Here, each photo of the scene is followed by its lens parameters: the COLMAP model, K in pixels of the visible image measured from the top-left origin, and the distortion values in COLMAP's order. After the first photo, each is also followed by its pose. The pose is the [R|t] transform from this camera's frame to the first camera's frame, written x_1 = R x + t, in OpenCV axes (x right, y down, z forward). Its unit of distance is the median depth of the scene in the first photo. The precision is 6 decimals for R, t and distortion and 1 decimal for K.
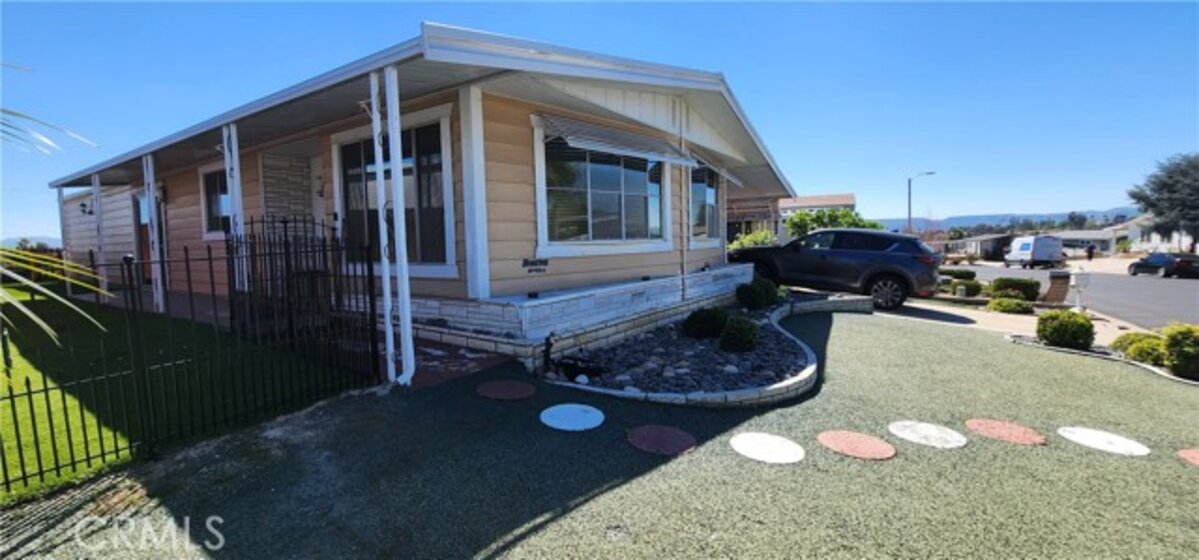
lens RADIAL K [[497.8, 0, 595.1], [0, 497.8, 269.5], [0, 0, 1]] dist [-0.001070, -0.000198]
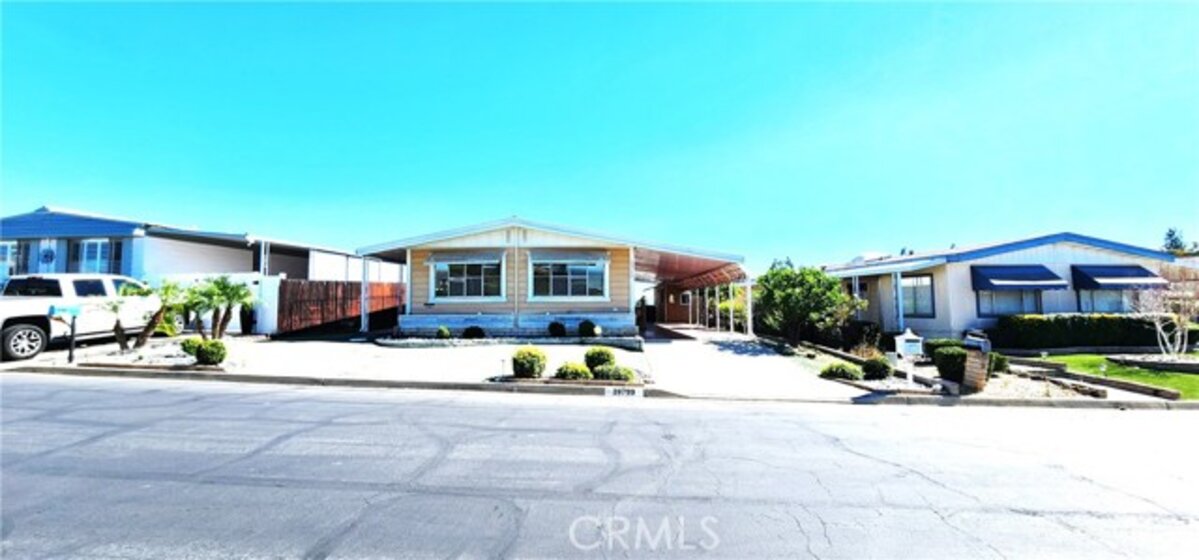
lens RADIAL K [[497.8, 0, 595.1], [0, 497.8, 269.5], [0, 0, 1]] dist [-0.001070, -0.000198]
pose [[0.539823, -0.046535, -0.840491, 2.135678], [-0.053228, 0.994586, -0.089253, -0.007319], [0.840094, 0.092918, 0.534423, 0.194949]]
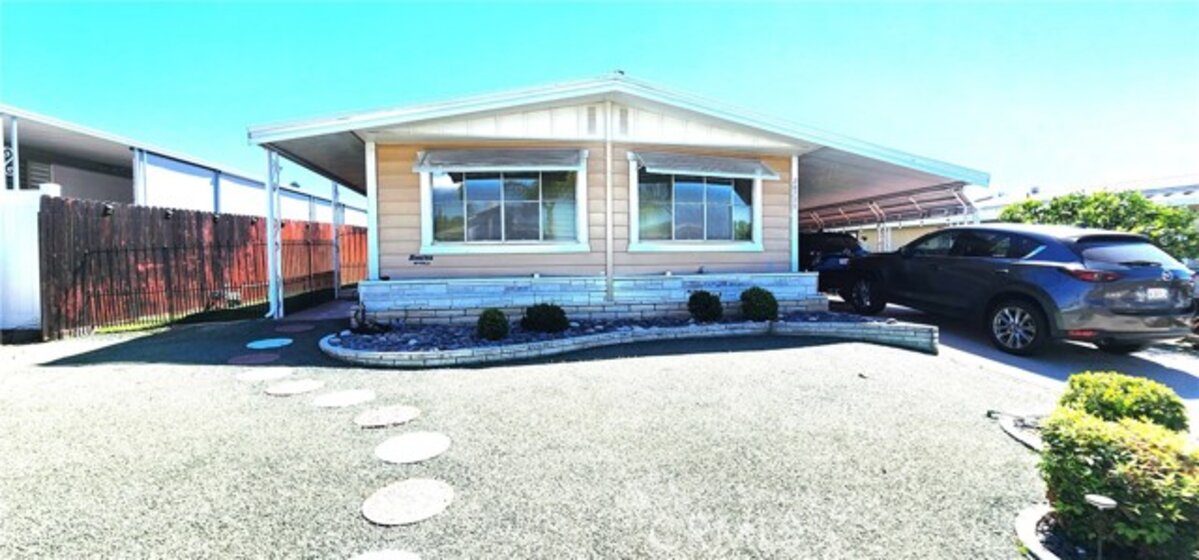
lens RADIAL K [[497.8, 0, 595.1], [0, 497.8, 269.5], [0, 0, 1]] dist [-0.001070, -0.000198]
pose [[0.700544, 0.024955, -0.713173, 0.922820], [-0.045013, 0.998943, -0.009261, 0.007772], [0.712189, 0.038589, 0.700927, 0.286346]]
